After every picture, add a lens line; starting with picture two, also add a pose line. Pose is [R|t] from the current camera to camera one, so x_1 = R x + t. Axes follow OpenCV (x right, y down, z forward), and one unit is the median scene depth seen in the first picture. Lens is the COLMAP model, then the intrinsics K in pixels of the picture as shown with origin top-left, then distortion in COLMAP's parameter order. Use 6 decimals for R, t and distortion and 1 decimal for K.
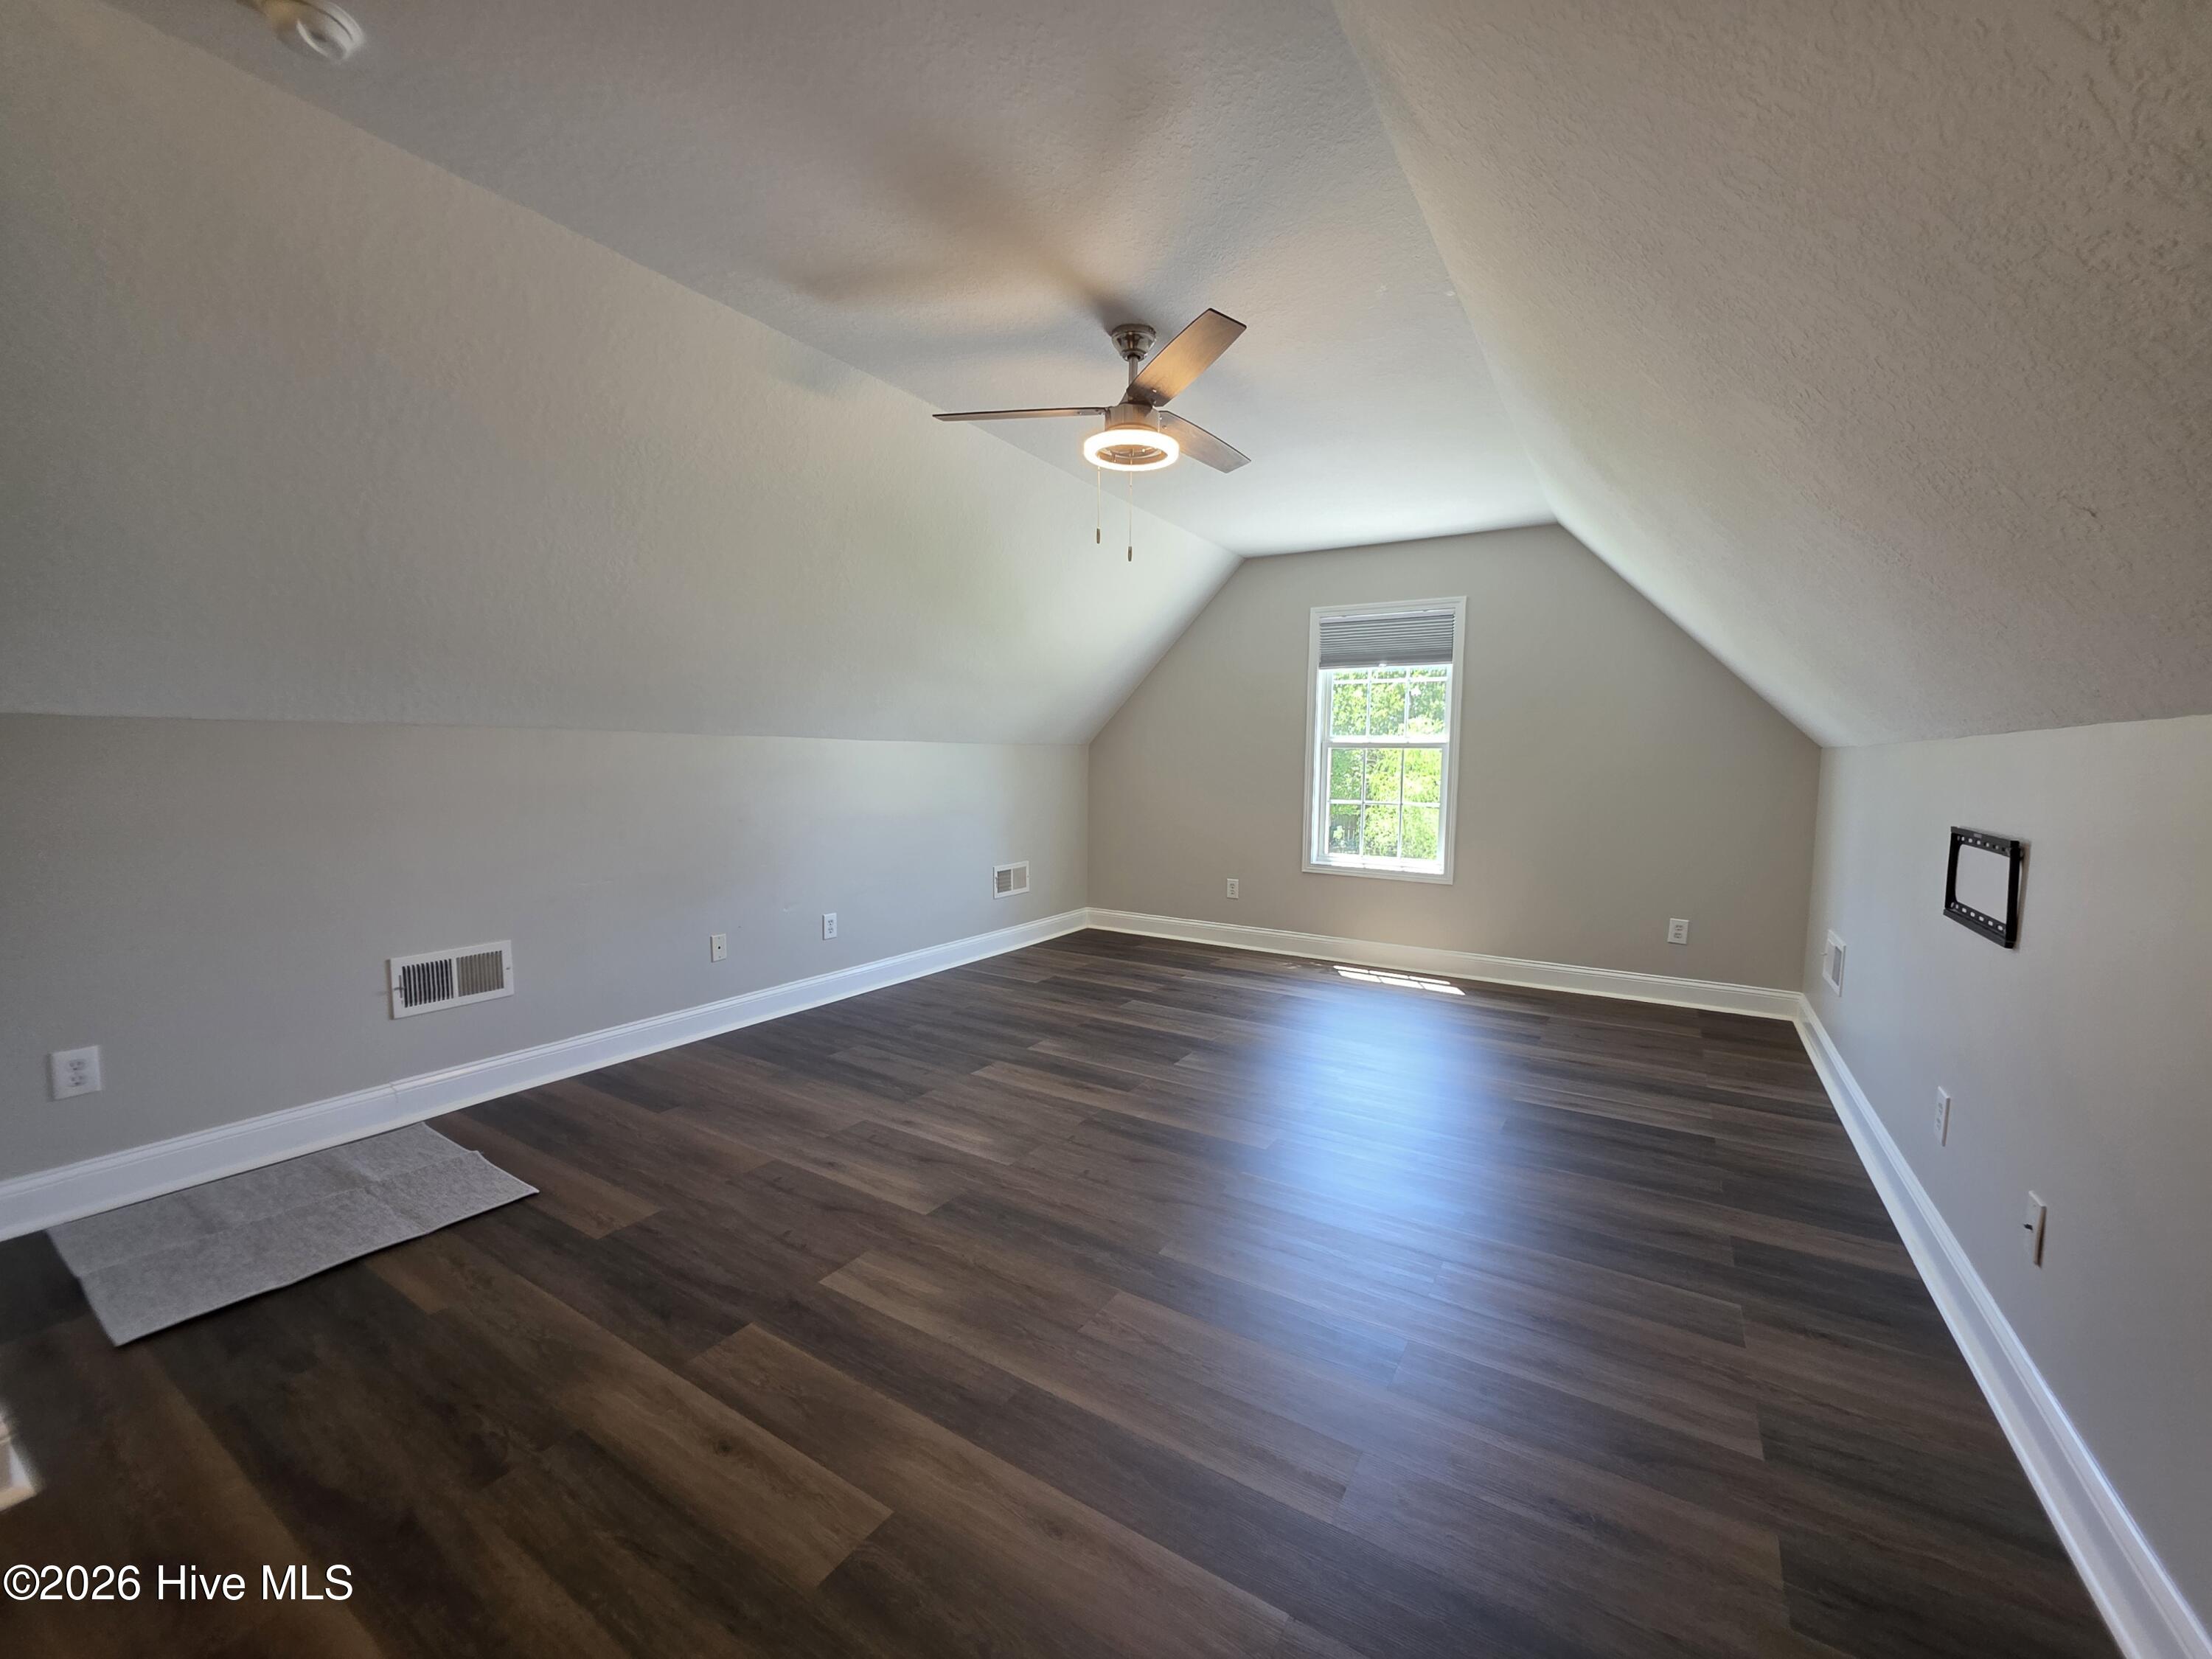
lens RADIAL K [[888.5, 0, 1108.5], [0, 888.5, 832.6], [0, 0, 1]] dist [-0.000714, -0.000060]
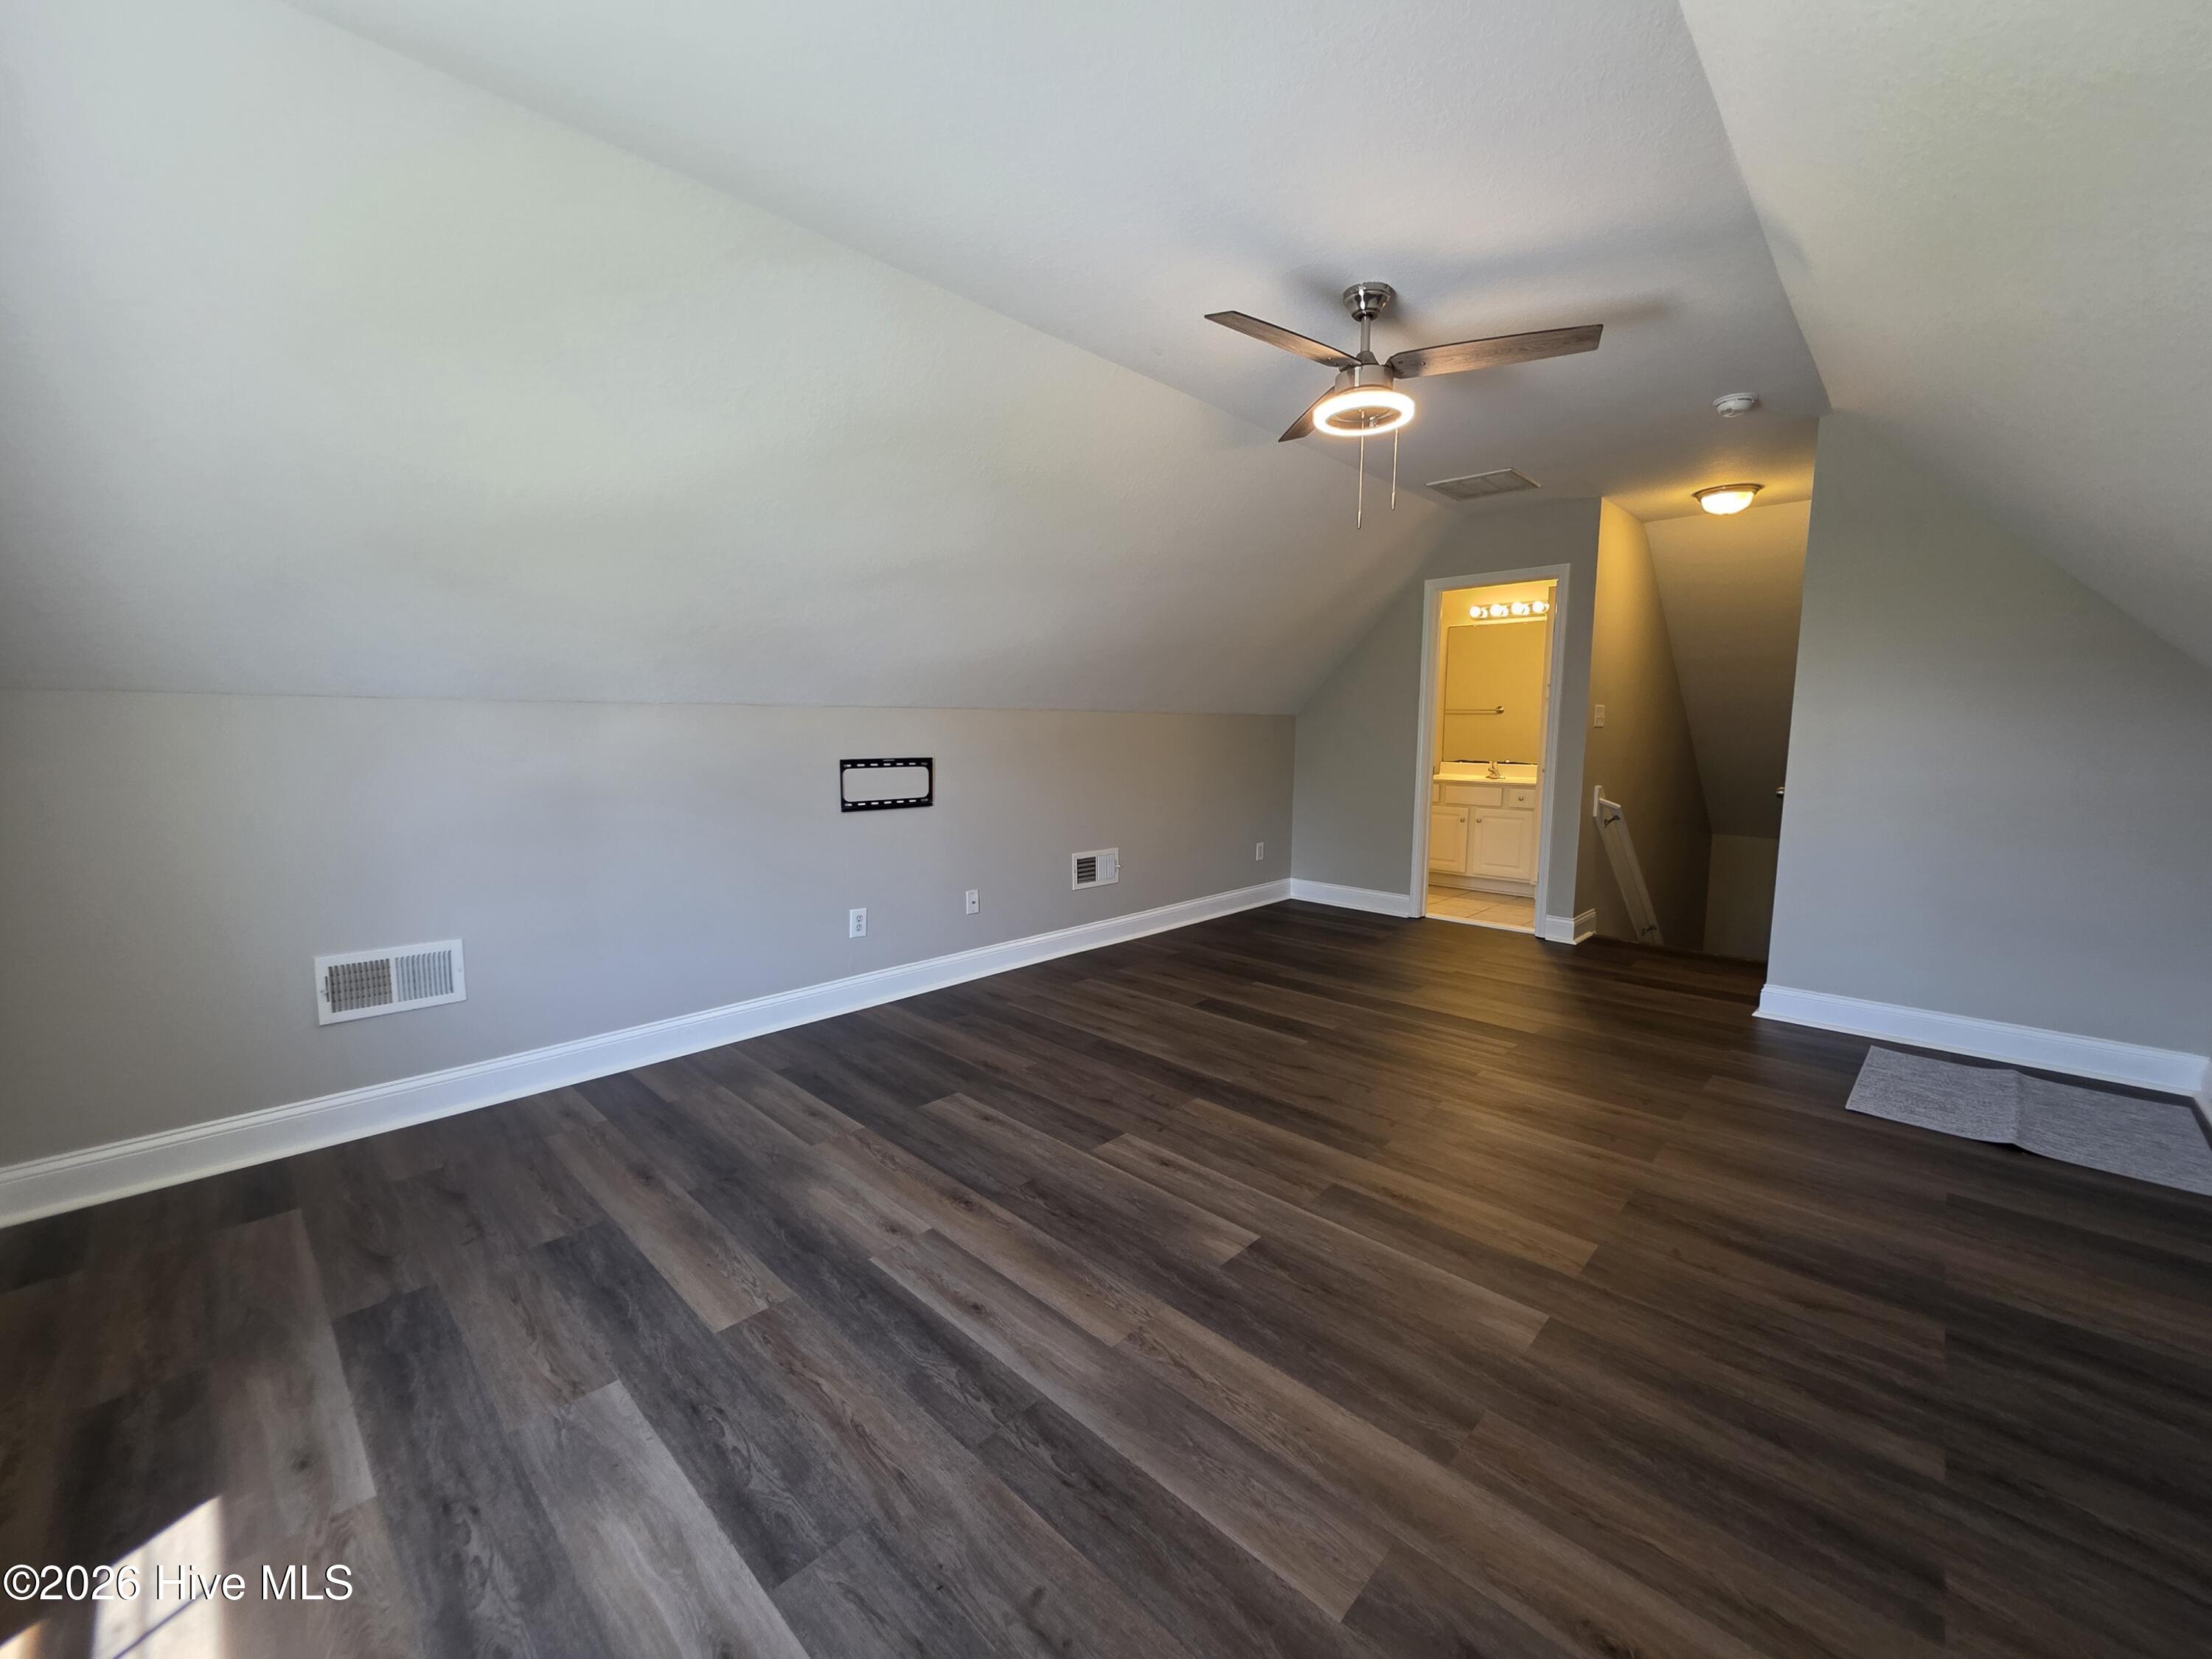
lens RADIAL K [[888.5, 0, 1108.5], [0, 888.5, 832.6], [0, 0, 1]] dist [-0.000714, -0.000060]
pose [[-0.979338, -0.040175, 0.198197, 0.068683], [0.000914, 0.979179, 0.202998, -0.137565], [-0.202226, 0.198985, -0.958911, 1.610795]]
